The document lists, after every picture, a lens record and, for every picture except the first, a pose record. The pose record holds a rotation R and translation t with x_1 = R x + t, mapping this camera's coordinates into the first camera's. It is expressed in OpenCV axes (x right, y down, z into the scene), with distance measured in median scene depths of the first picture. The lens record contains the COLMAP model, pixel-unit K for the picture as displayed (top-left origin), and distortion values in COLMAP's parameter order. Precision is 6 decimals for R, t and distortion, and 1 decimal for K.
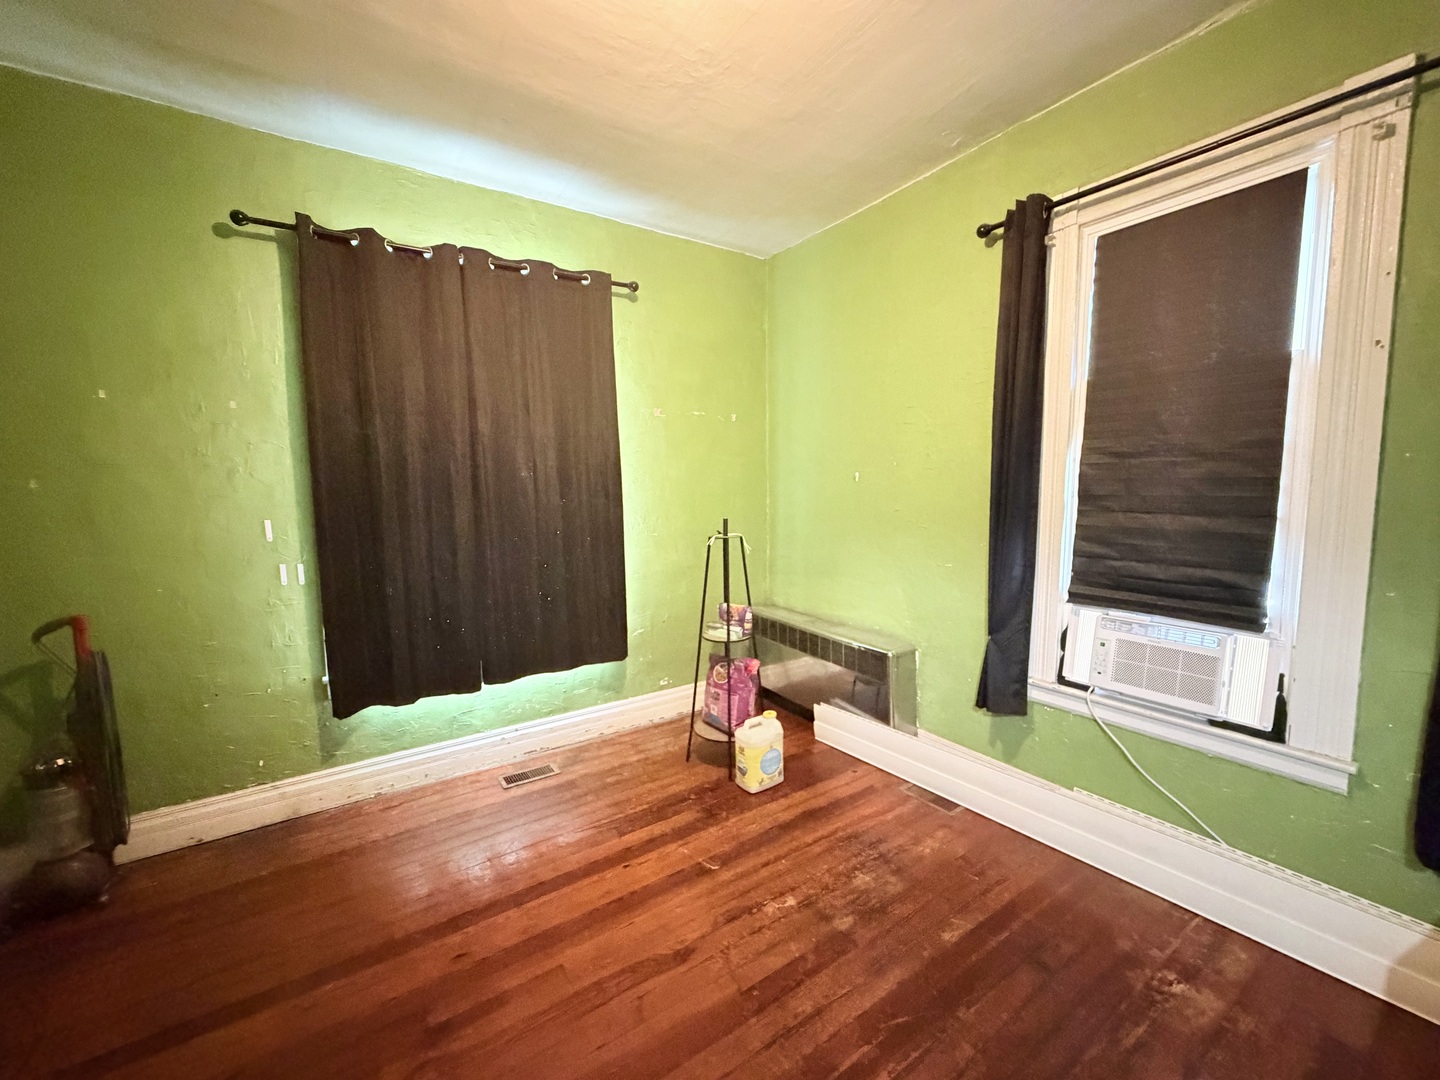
lens RADIAL K [[571.4, 0, 719.3], [0, 571.4, 542.1], [0, 0, 1]] dist [-0.001198, 0.000572]
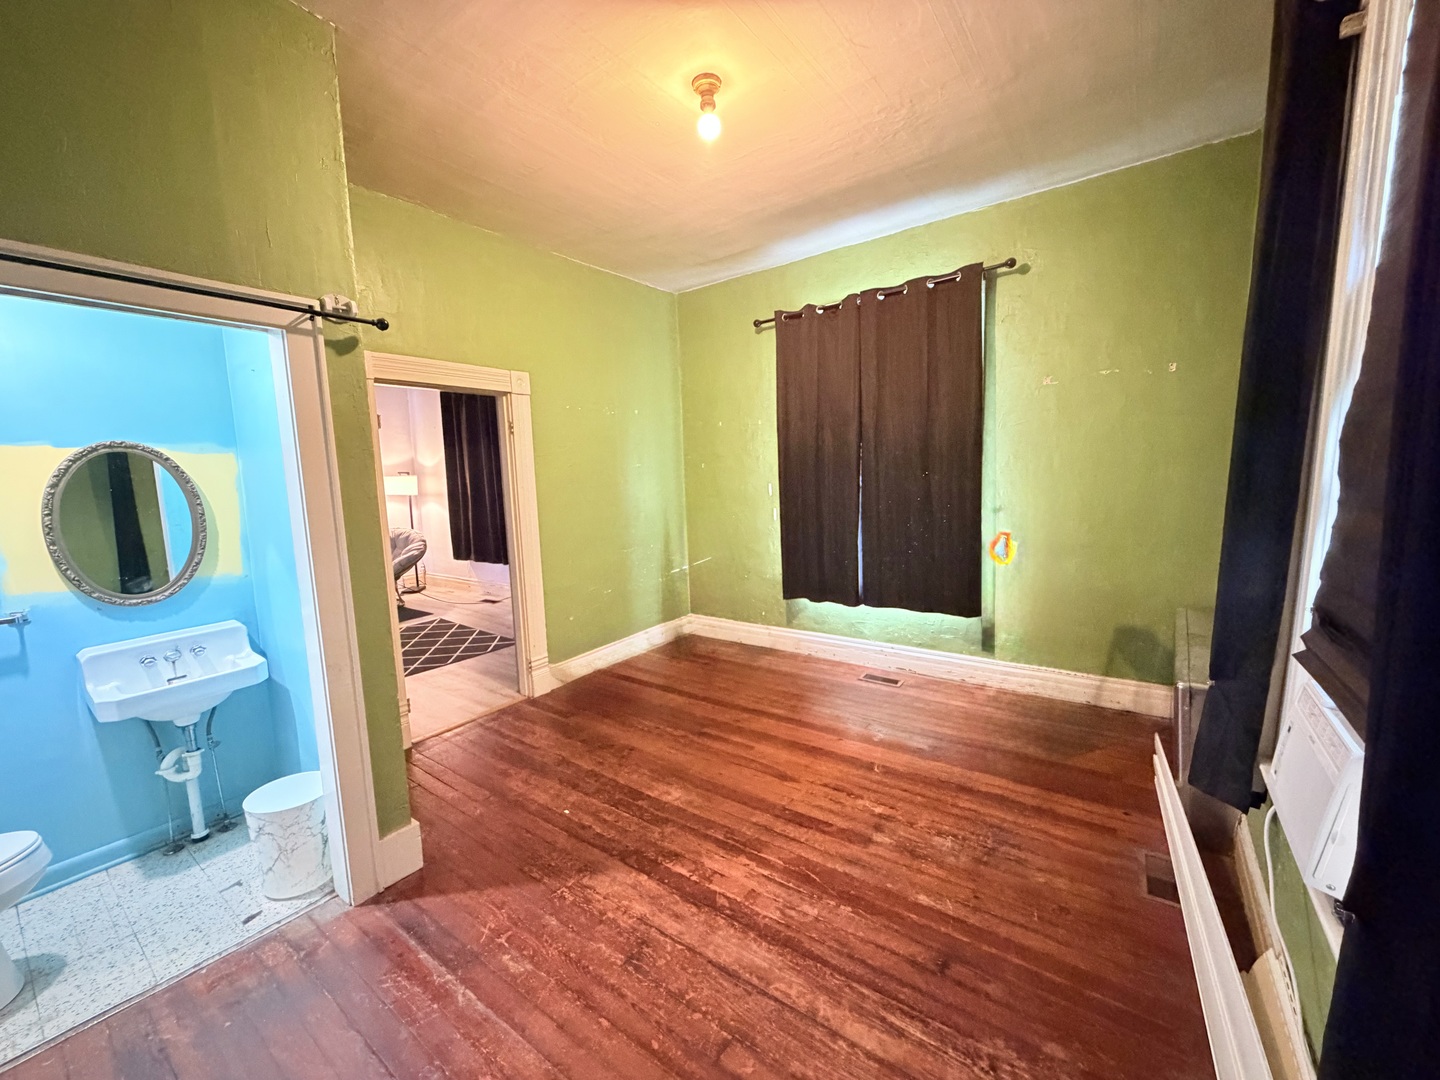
lens RADIAL K [[571.4, 0, 720.5], [0, 571.4, 544.9], [0, 0, 1]] dist [-0.001198, 0.000572]
pose [[0.353769, 0.128242, -0.926500, 0.822050], [-0.053690, 0.991707, 0.116767, -0.046306], [0.933791, 0.008435, 0.357720, 0.184512]]
